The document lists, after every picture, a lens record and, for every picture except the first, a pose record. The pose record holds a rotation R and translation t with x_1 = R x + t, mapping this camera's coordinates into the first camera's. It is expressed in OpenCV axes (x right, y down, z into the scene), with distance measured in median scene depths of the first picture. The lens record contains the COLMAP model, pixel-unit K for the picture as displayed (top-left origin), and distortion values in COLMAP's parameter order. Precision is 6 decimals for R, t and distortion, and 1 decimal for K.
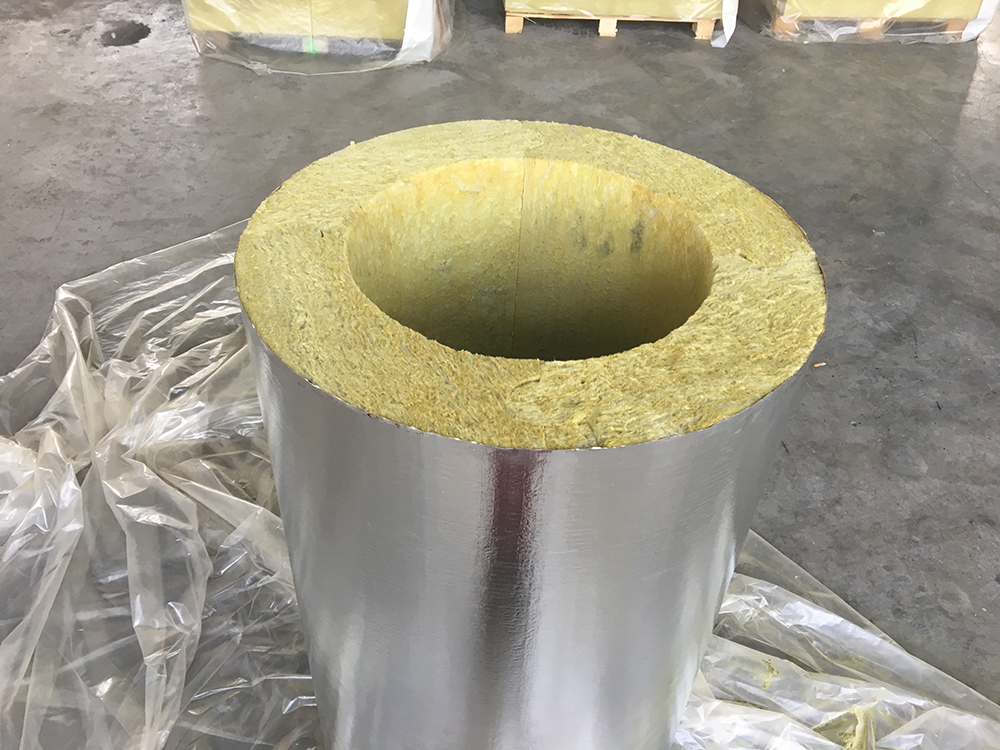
lens RADIAL K [[814.7, 0, 503.6], [0, 814.7, 379.9], [0, 0, 1]] dist [0.043421, 0.019165]
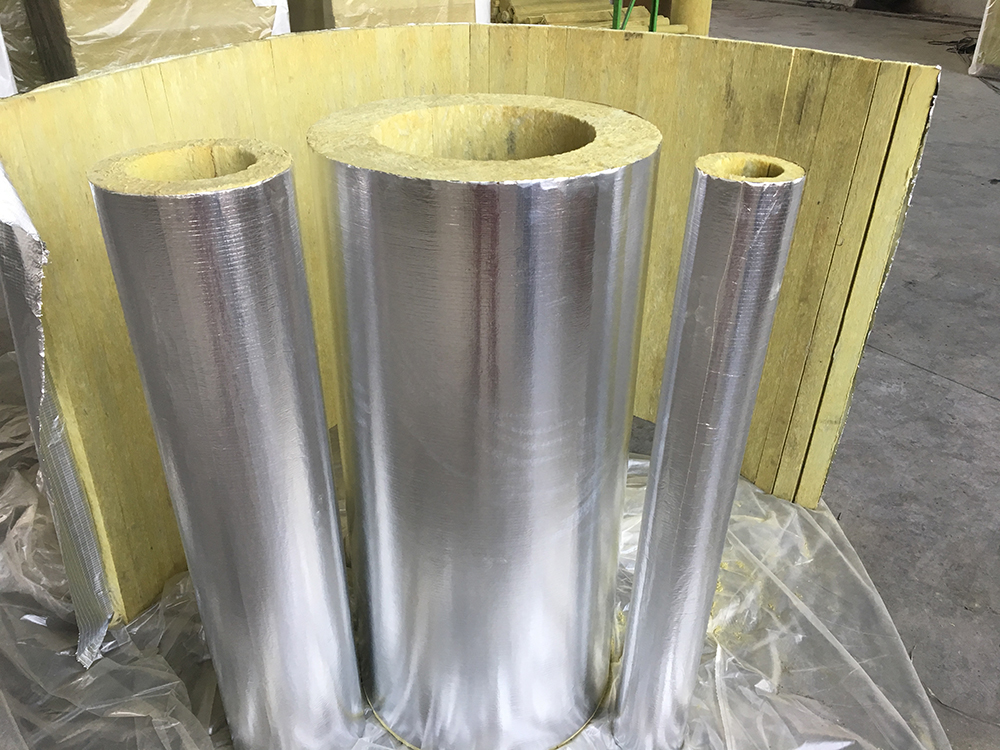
lens RADIAL K [[850.3, 0, 490.7], [0, 850.3, 378.5], [0, 0, 1]] dist [0.064037, -0.079754]
pose [[0.855294, -0.291512, 0.428361, -0.688054], [0.367711, 0.923945, -0.105425, 0.392693], [-0.365049, 0.247682, 0.897437, -0.337763]]
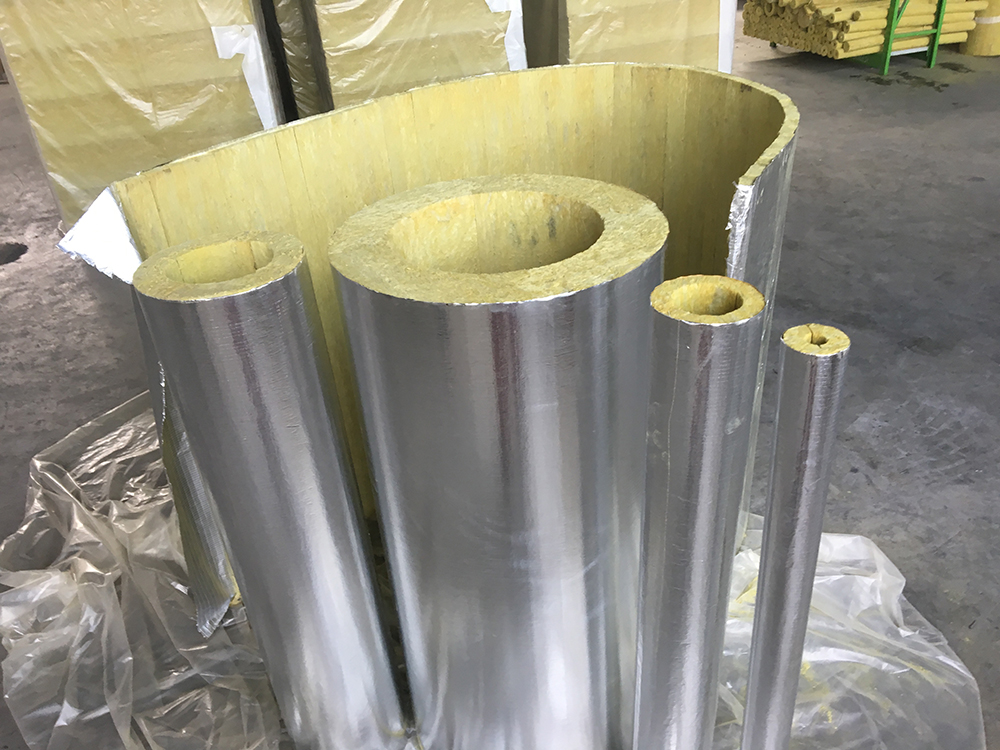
lens RADIAL K [[850.3, 0, 498.5], [0, 850.3, 371.1], [0, 0, 1]] dist [0.064037, -0.079754]
pose [[0.966323, -0.214873, 0.141598, -0.231058], [0.237633, 0.956258, -0.170593, 0.348941], [-0.098748, 0.198496, 0.975114, -0.556280]]
